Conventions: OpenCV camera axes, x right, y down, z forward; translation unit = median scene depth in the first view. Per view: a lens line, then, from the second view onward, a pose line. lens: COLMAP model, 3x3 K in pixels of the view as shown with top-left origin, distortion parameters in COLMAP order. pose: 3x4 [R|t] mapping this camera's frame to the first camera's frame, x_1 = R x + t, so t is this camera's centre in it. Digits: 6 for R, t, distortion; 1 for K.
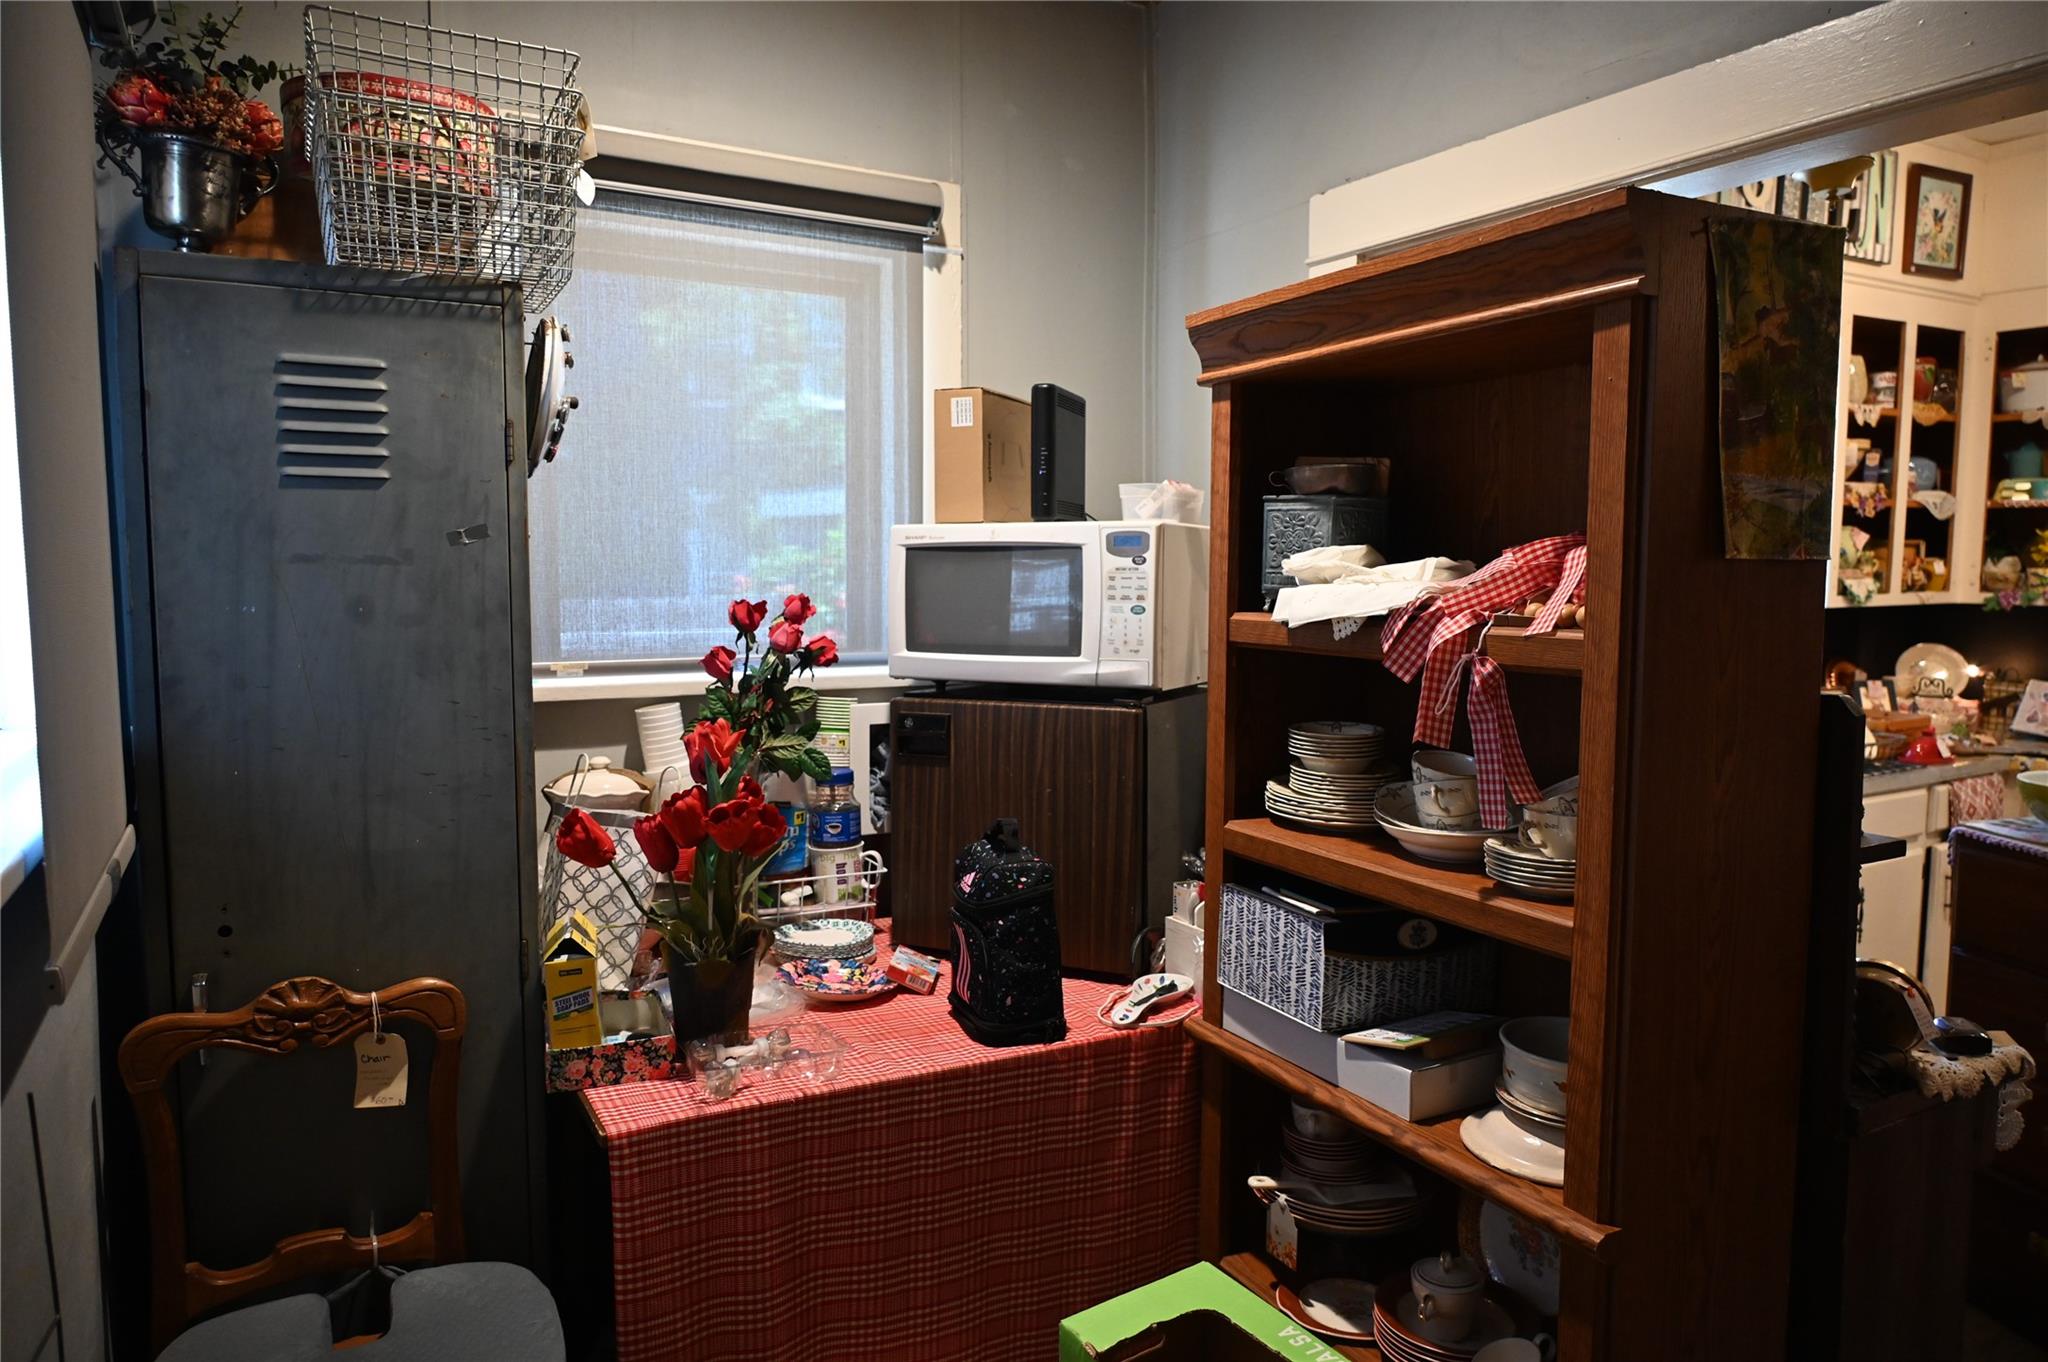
lens RADIAL K [[1334.2, 0, 1024.2], [0, 1334.2, 681.2], [0, 0, 1]] dist [-0.008605, -0.005034]
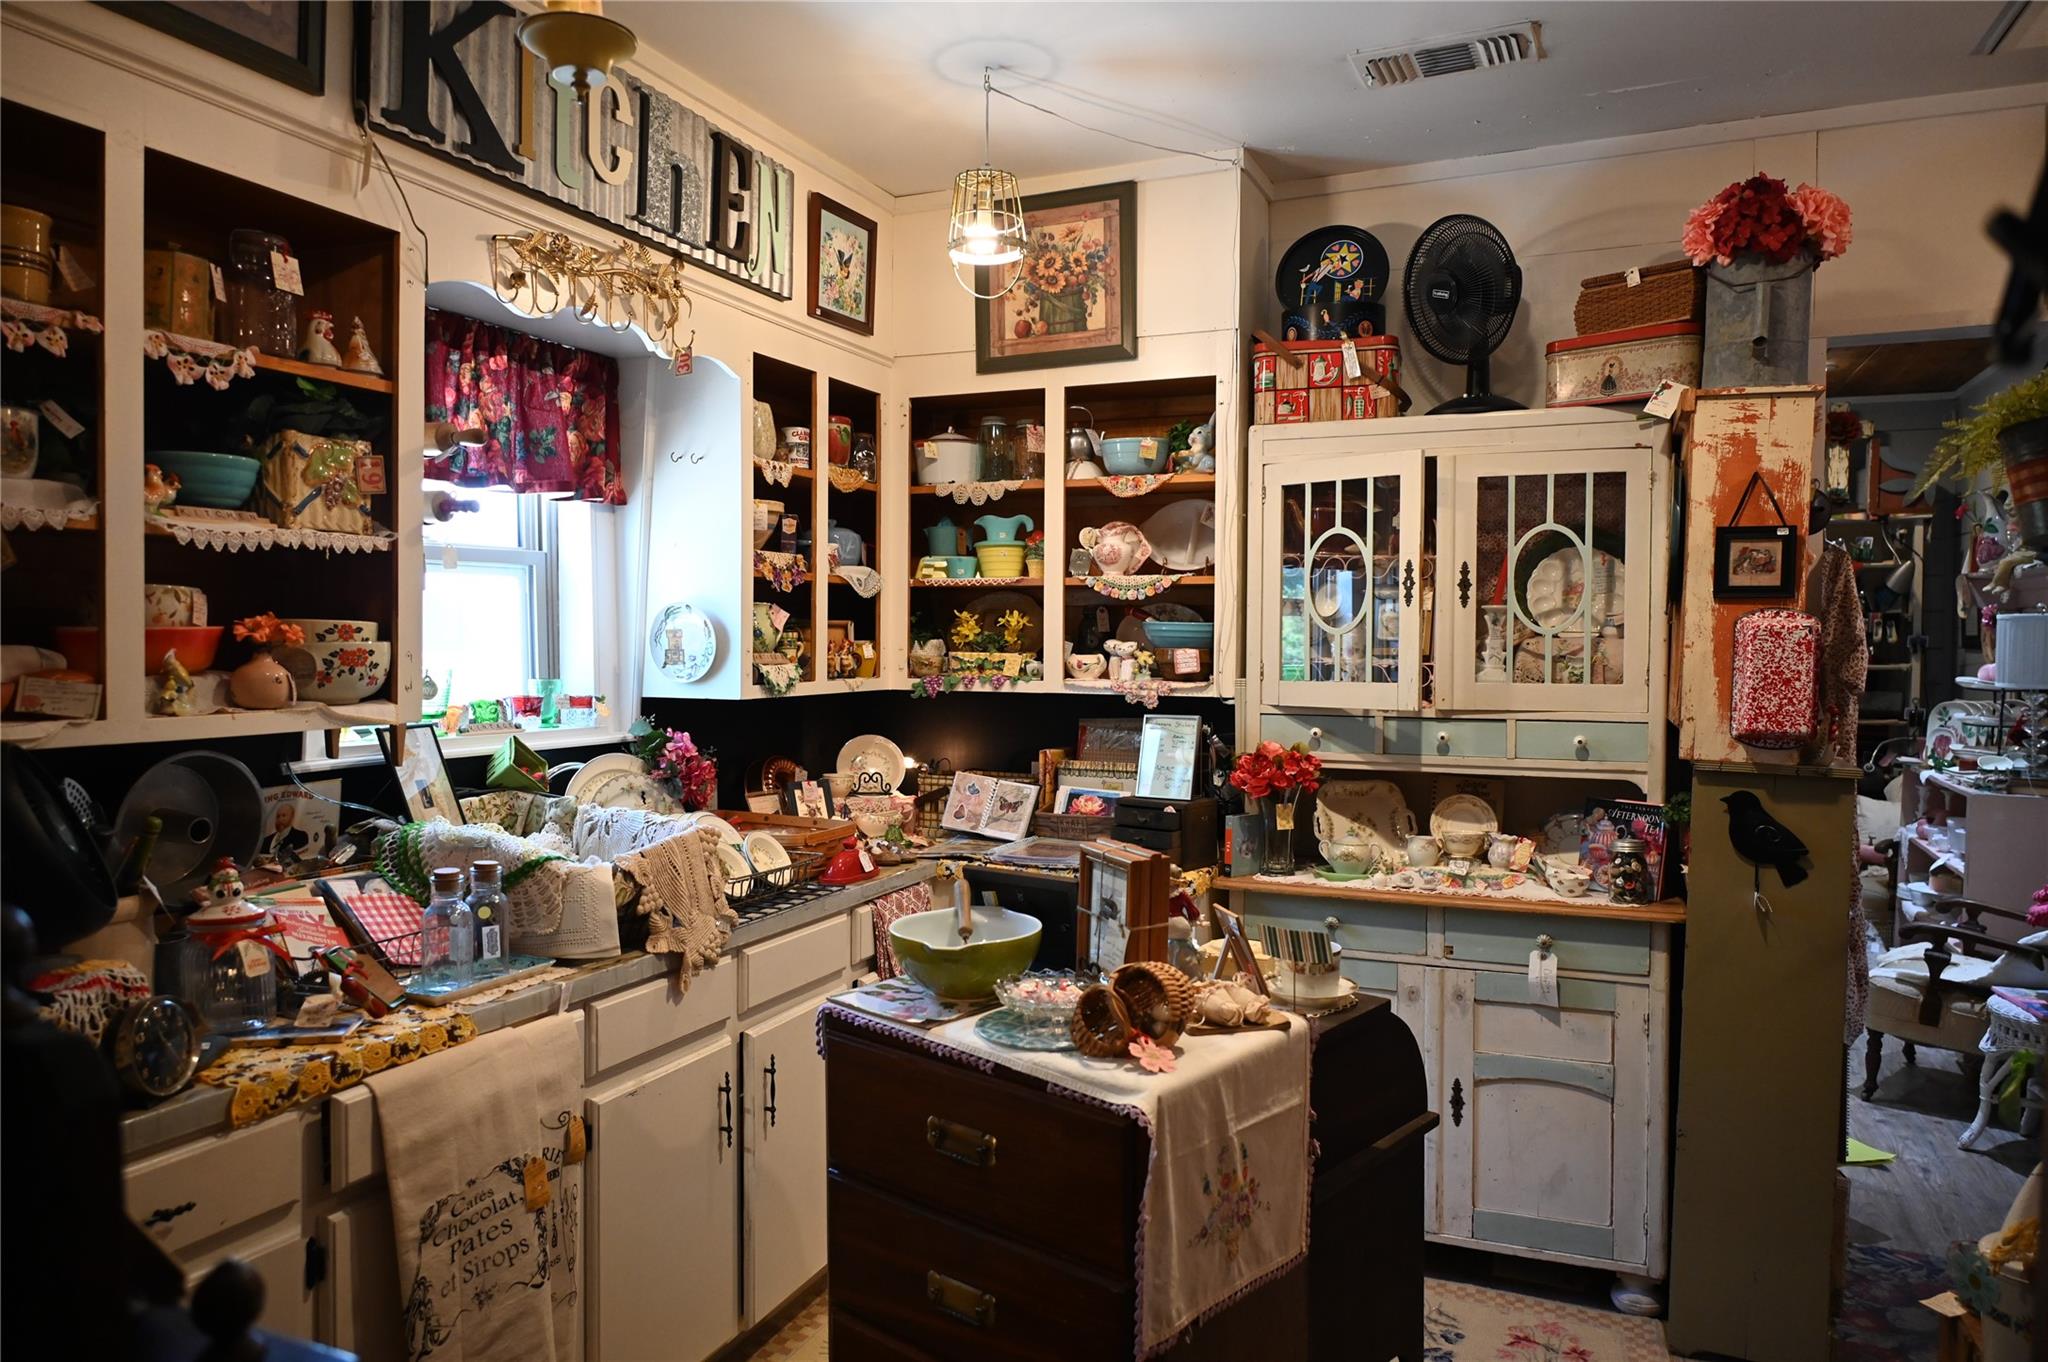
lens RADIAL K [[1334.2, 0, 1018.9], [0, 1334.2, 682.6], [0, 0, 1]] dist [-0.008605, -0.005034]
pose [[0.798748, -0.014676, 0.601487, 0.235833], [0.051996, 0.997646, -0.044707, -0.019297], [-0.599415, 0.066985, 0.797631, 0.227262]]
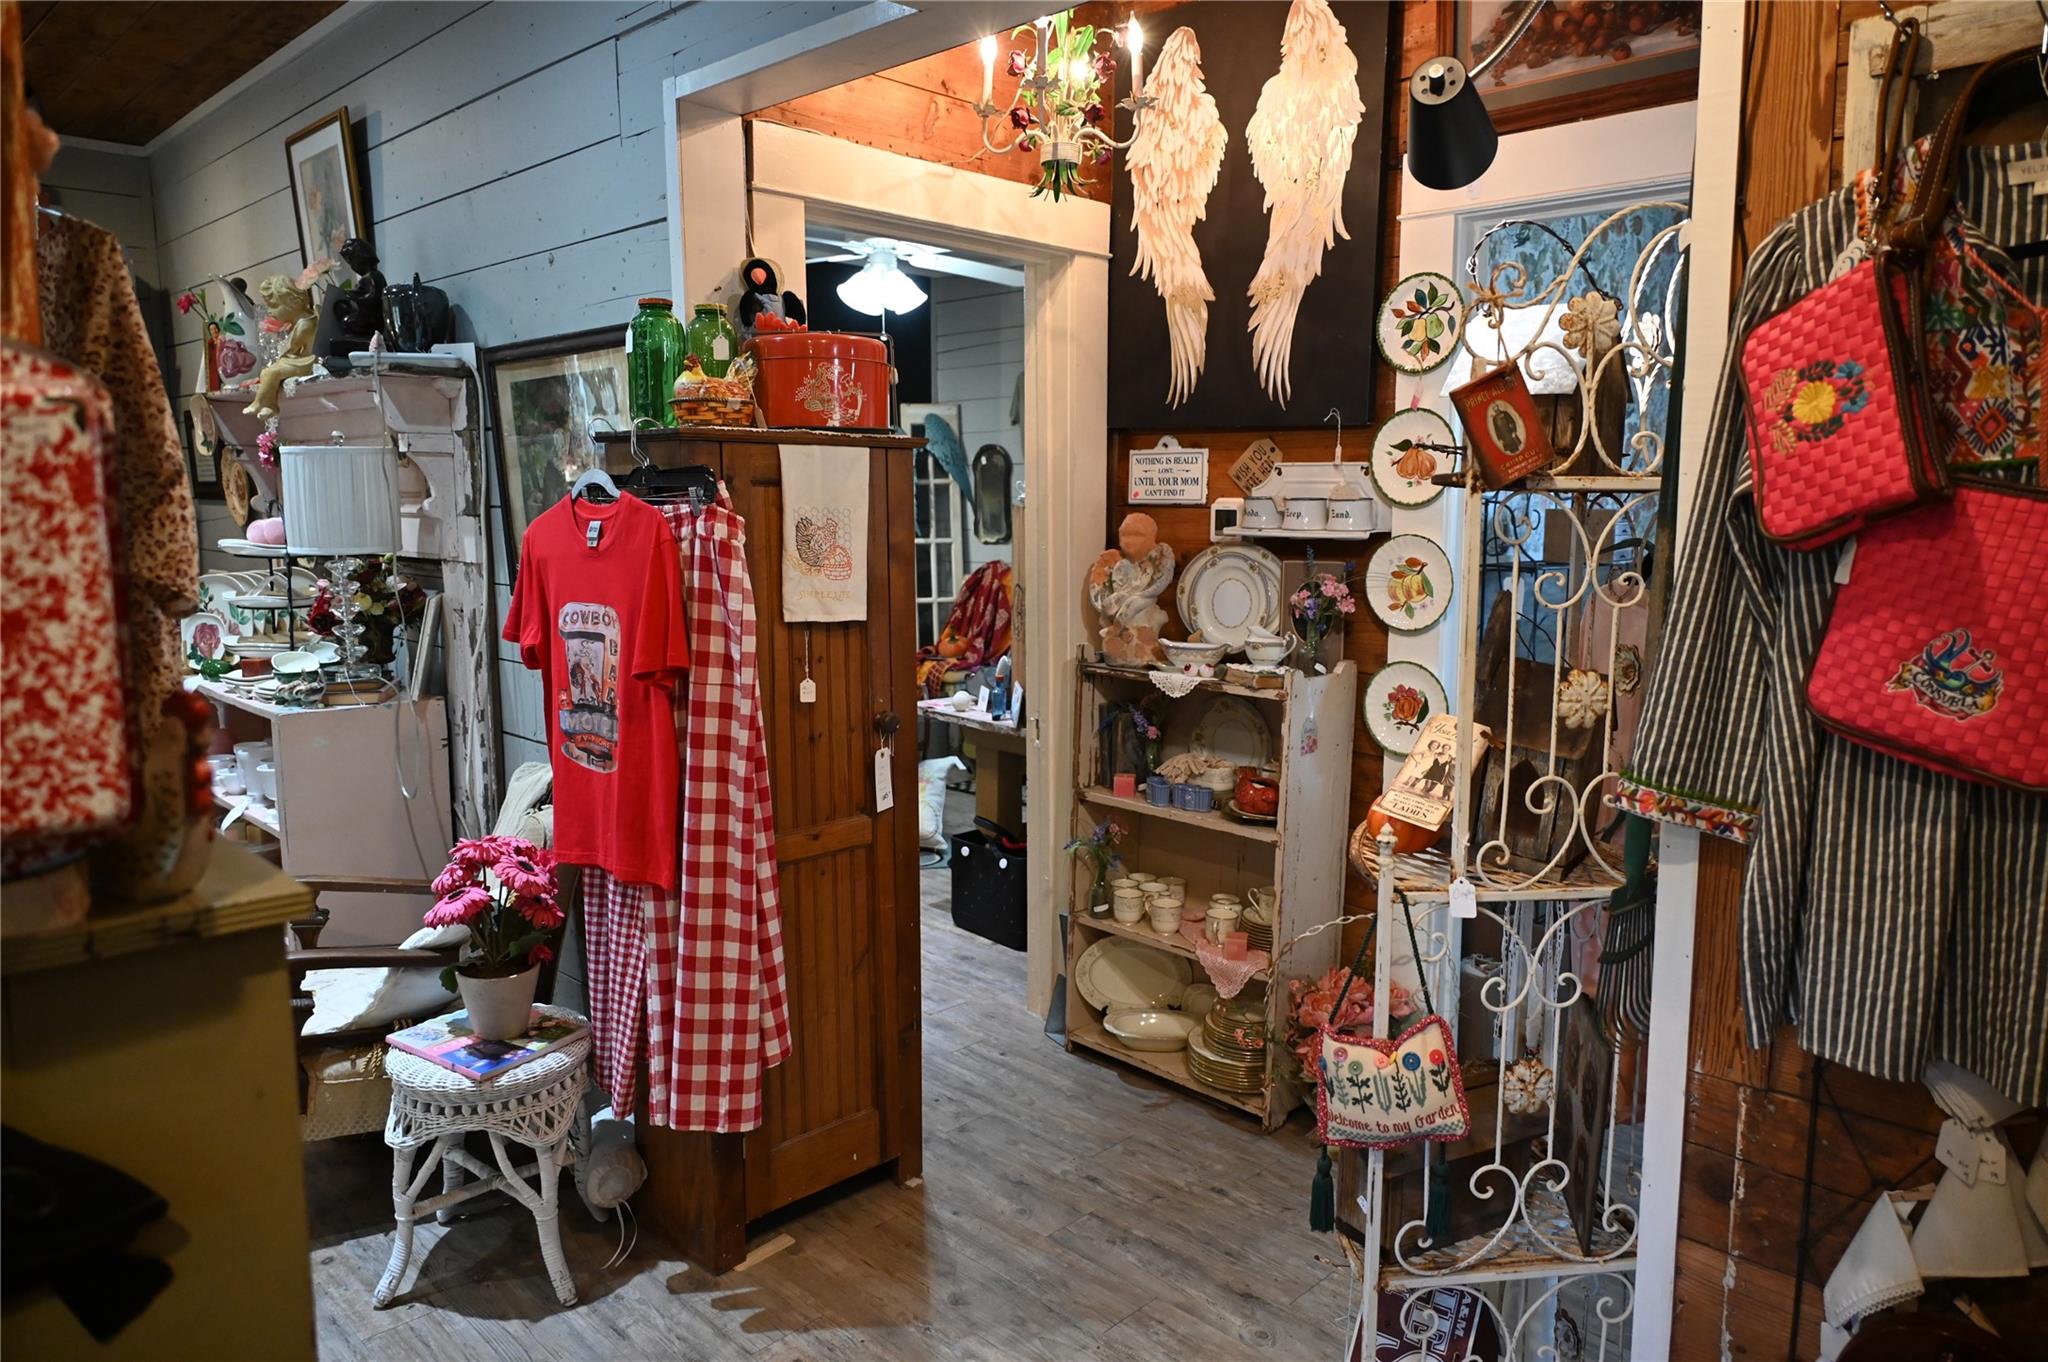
lens RADIAL K [[1334.2, 0, 1021.1], [0, 1334.2, 684.0], [0, 0, 1]] dist [-0.008605, -0.005034]
pose [[-0.279375, -0.134124, 0.950768, 0.666865], [0.097237, 0.981153, 0.166982, -0.034651], [-0.955246, 0.139101, -0.261068, 0.414801]]
